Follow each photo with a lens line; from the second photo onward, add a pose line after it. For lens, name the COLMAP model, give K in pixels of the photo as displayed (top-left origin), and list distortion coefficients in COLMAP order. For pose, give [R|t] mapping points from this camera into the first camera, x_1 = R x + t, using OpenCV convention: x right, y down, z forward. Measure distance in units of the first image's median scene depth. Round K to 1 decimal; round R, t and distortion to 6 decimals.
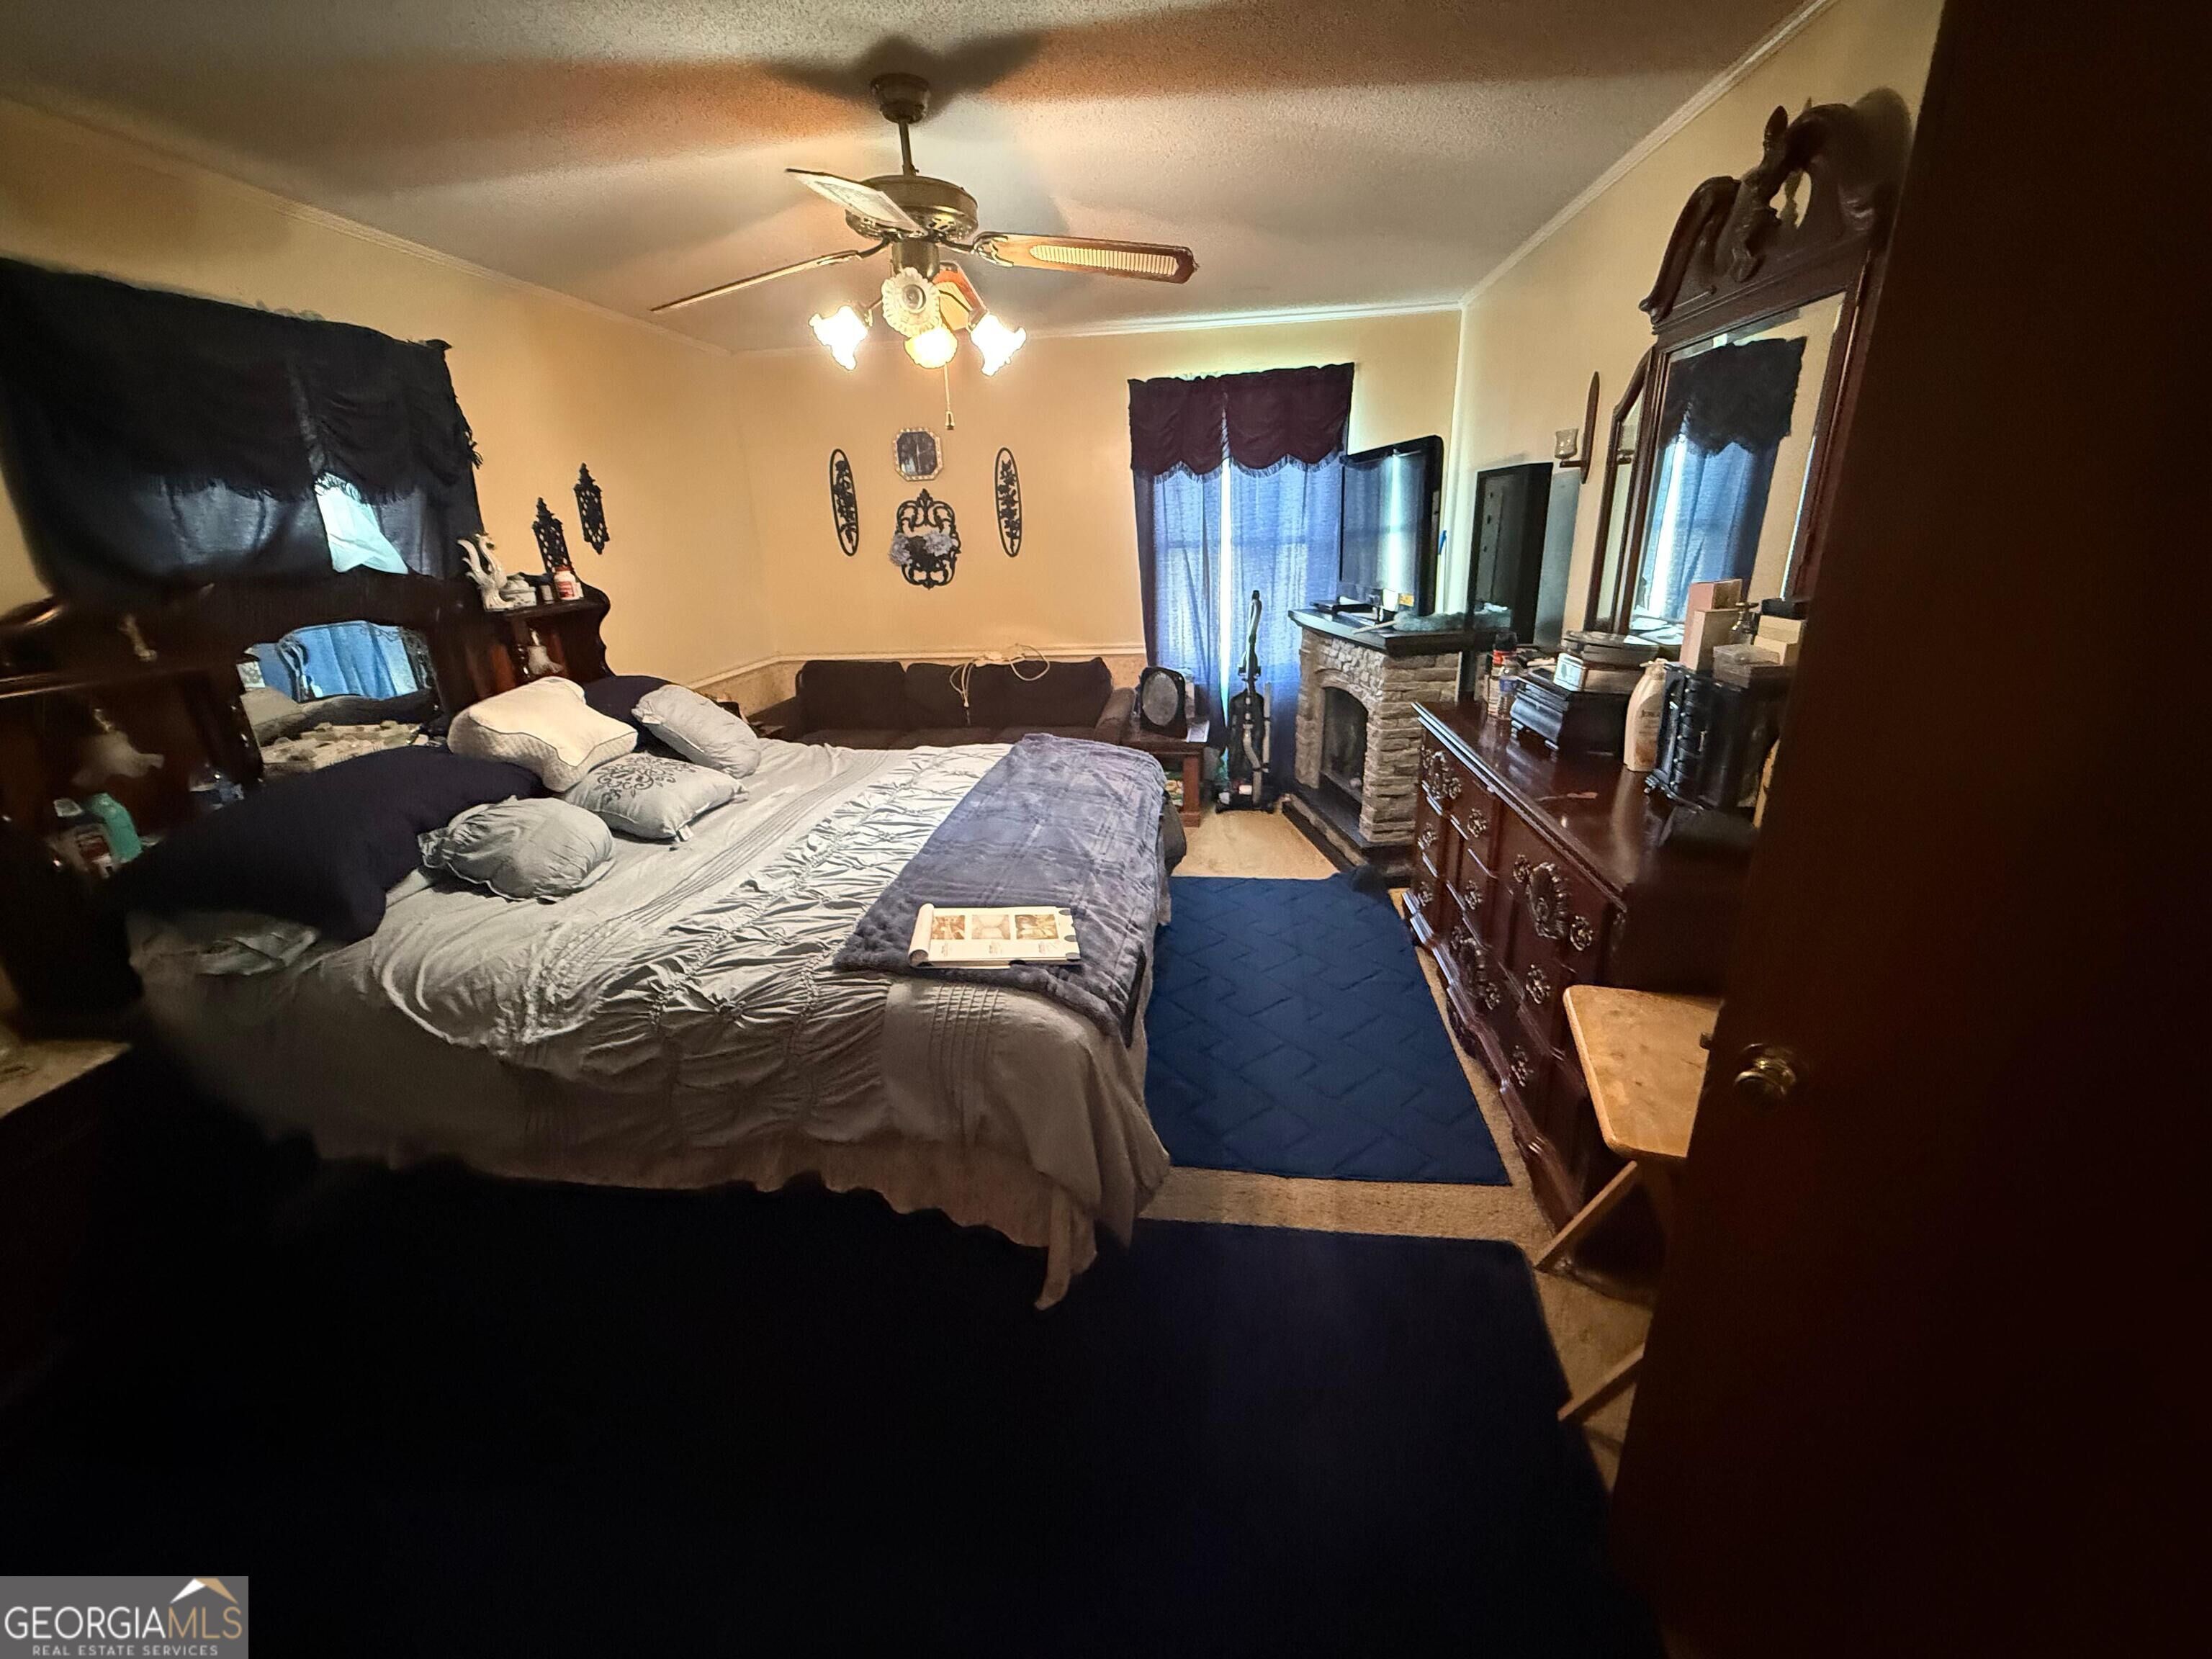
lens RADIAL K [[884.8, 0, 1100.7], [0, 884.8, 827.0], [0, 0, 1]] dist [-0.001792, 0.000197]
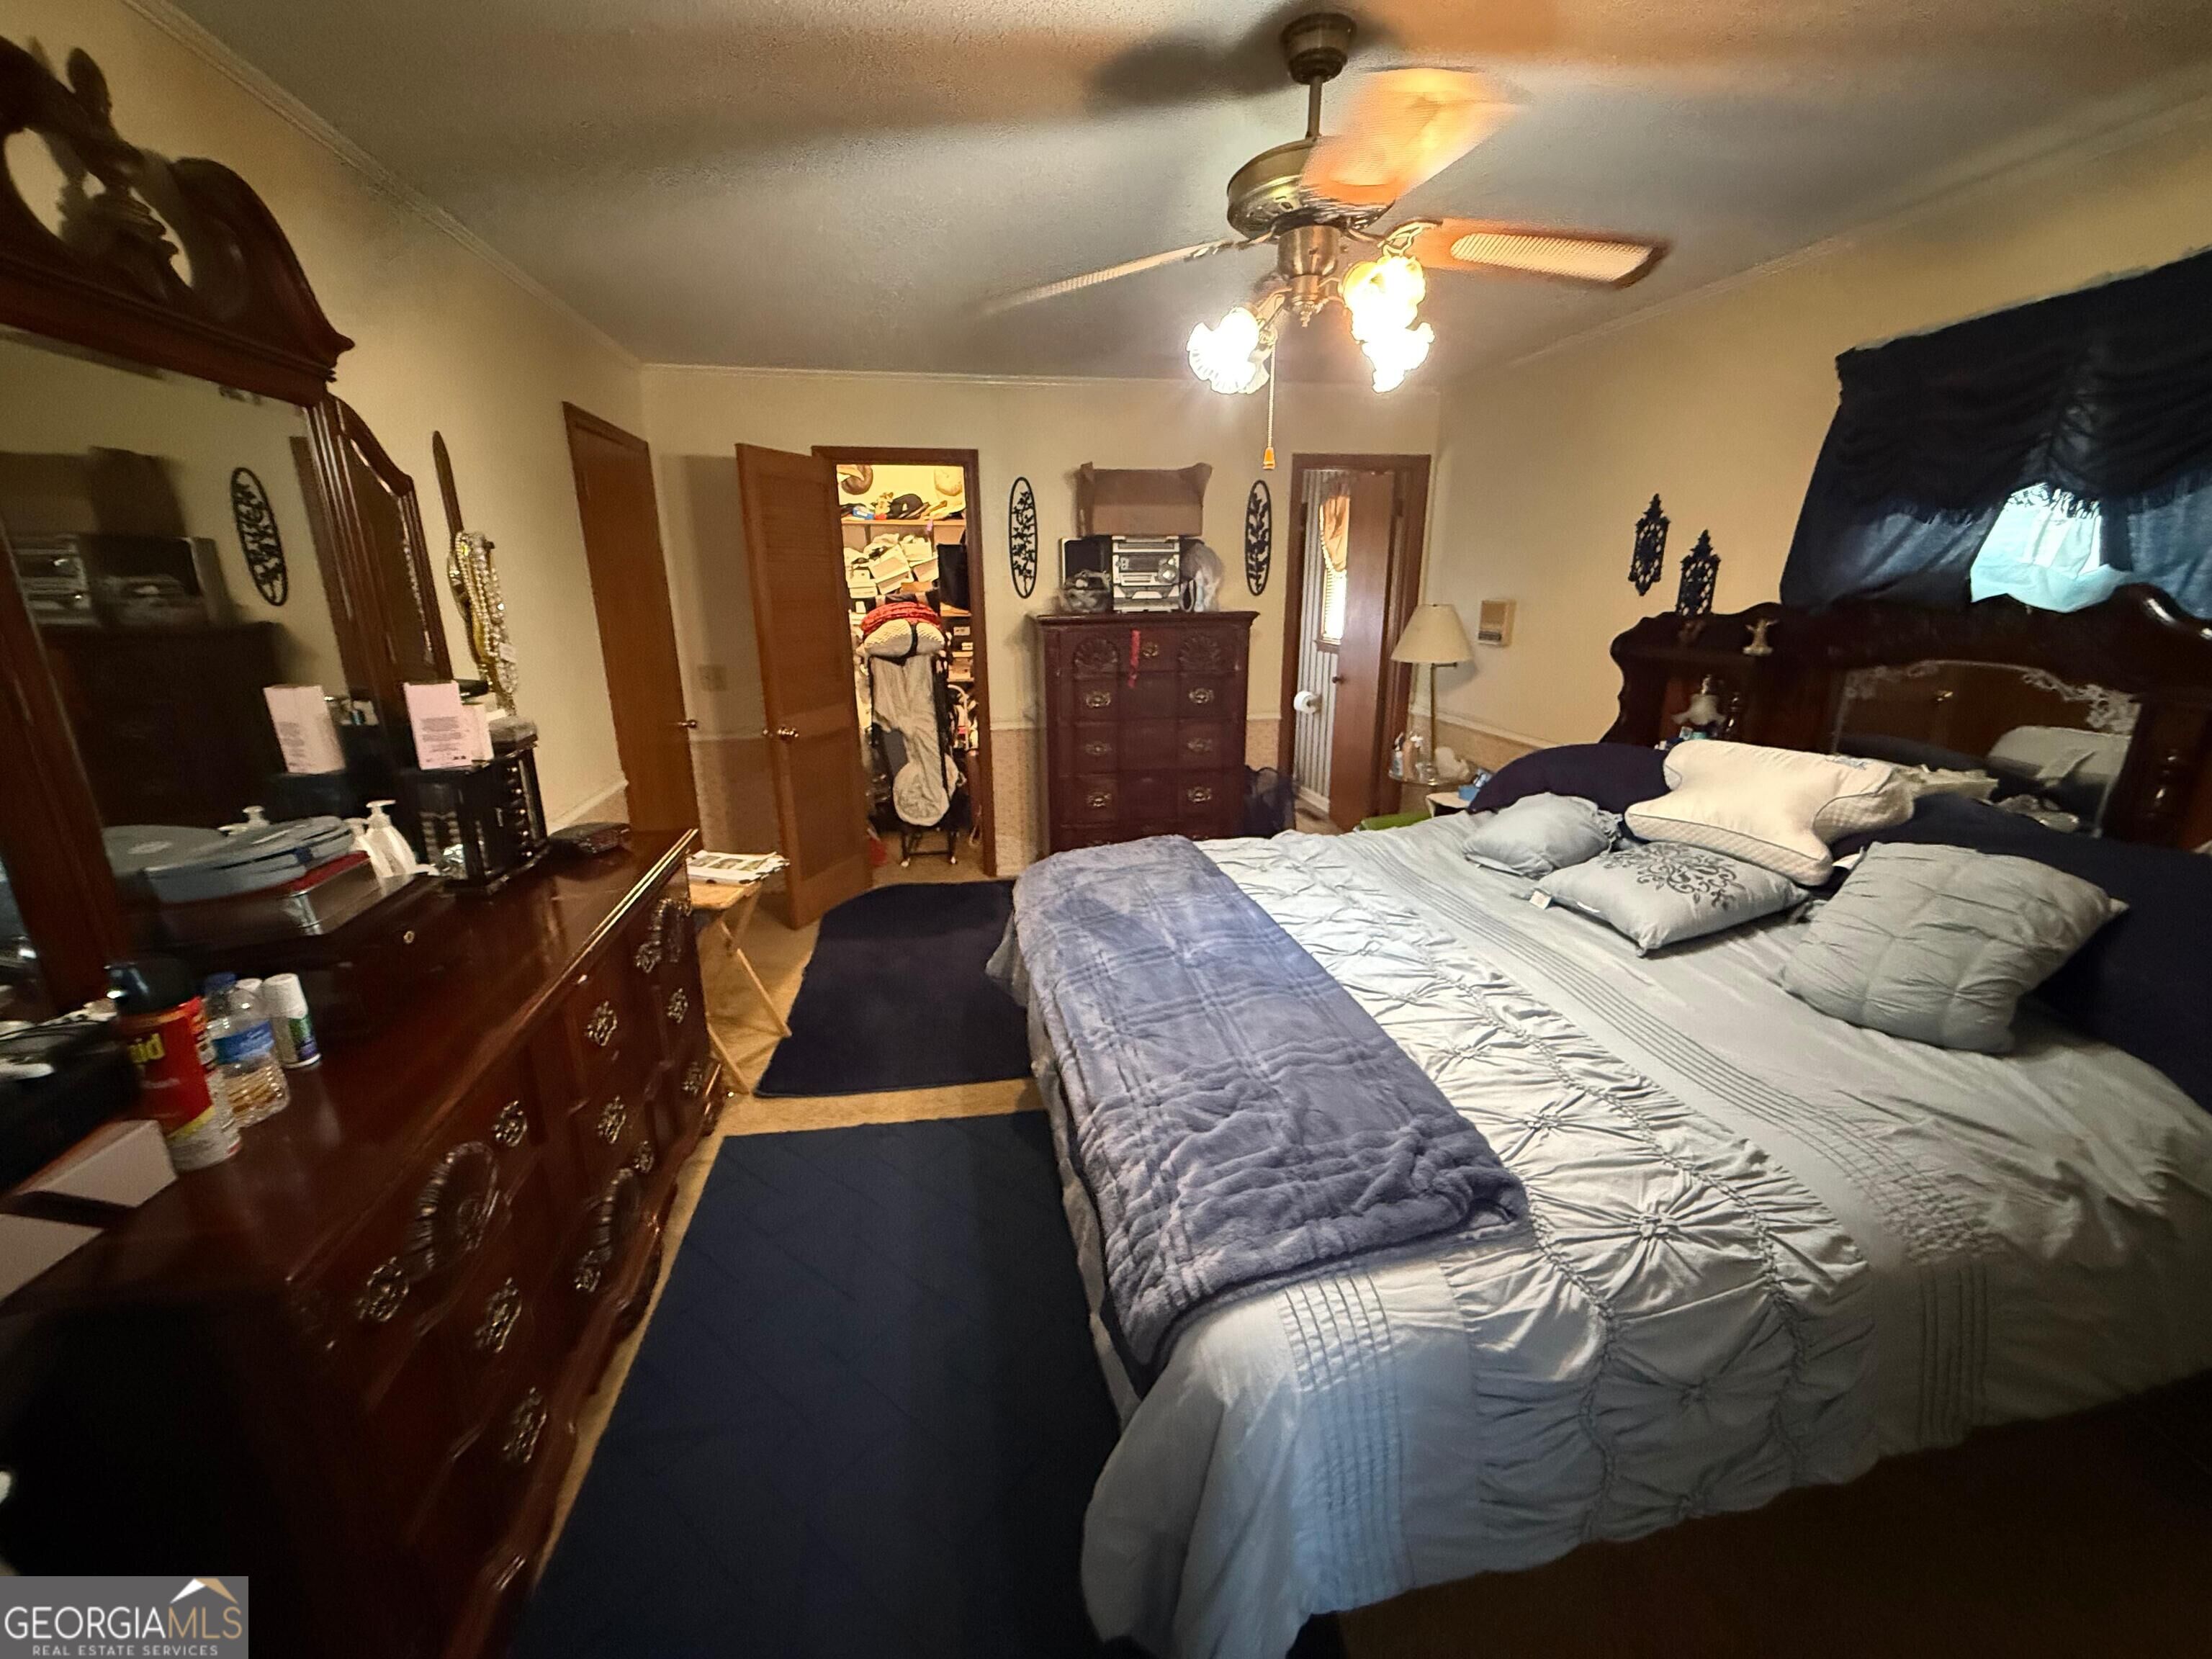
lens RADIAL K [[884.8, 0, 1101.4], [0, 884.8, 833.2], [0, 0, 1]] dist [-0.001792, 0.000197]
pose [[-0.953412, 0.124323, -0.274864, 0.224245], [-0.055498, 0.823298, 0.564889, -0.584956], [0.296524, 0.553826, -0.778042, 1.662085]]
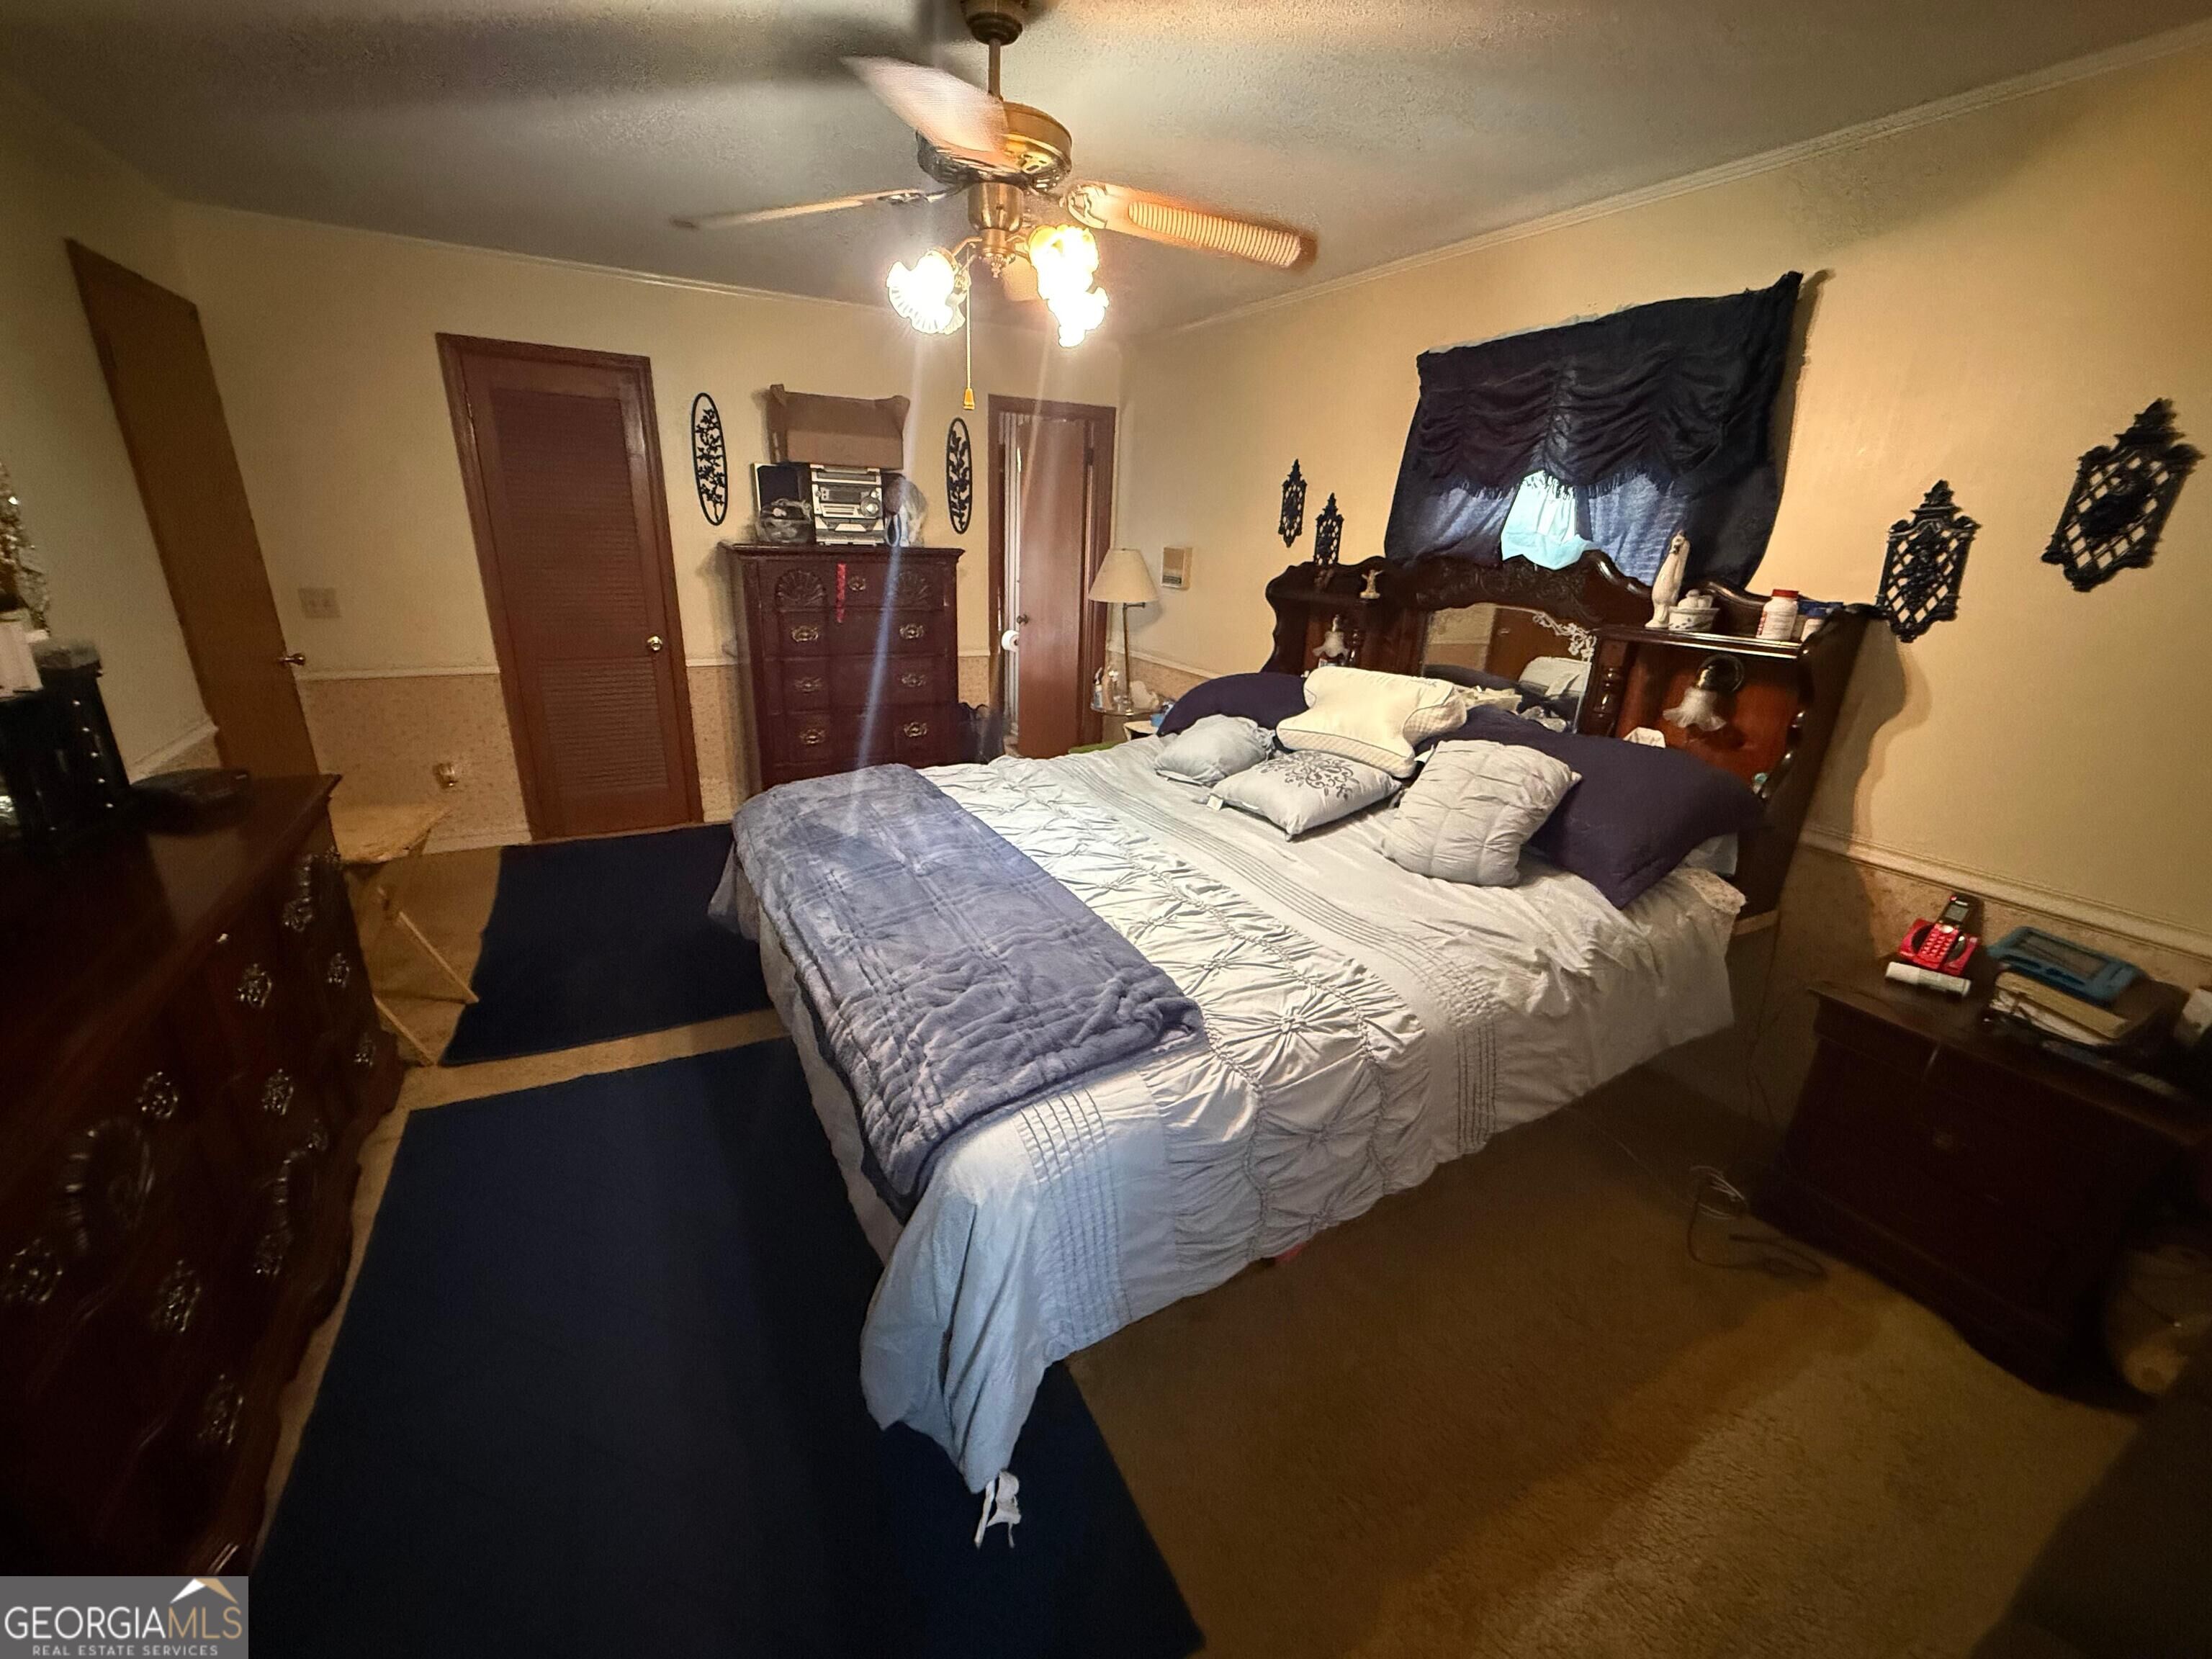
lens RADIAL K [[884.8, 0, 1105.8], [0, 884.8, 835.3], [0, 0, 1]] dist [-0.001792, 0.000197]
pose [[-0.809902, 0.197524, -0.552307, 0.267304], [-0.197811, 0.794462, 0.574196, -0.603309], [0.552204, 0.574294, -0.604364, 1.732035]]
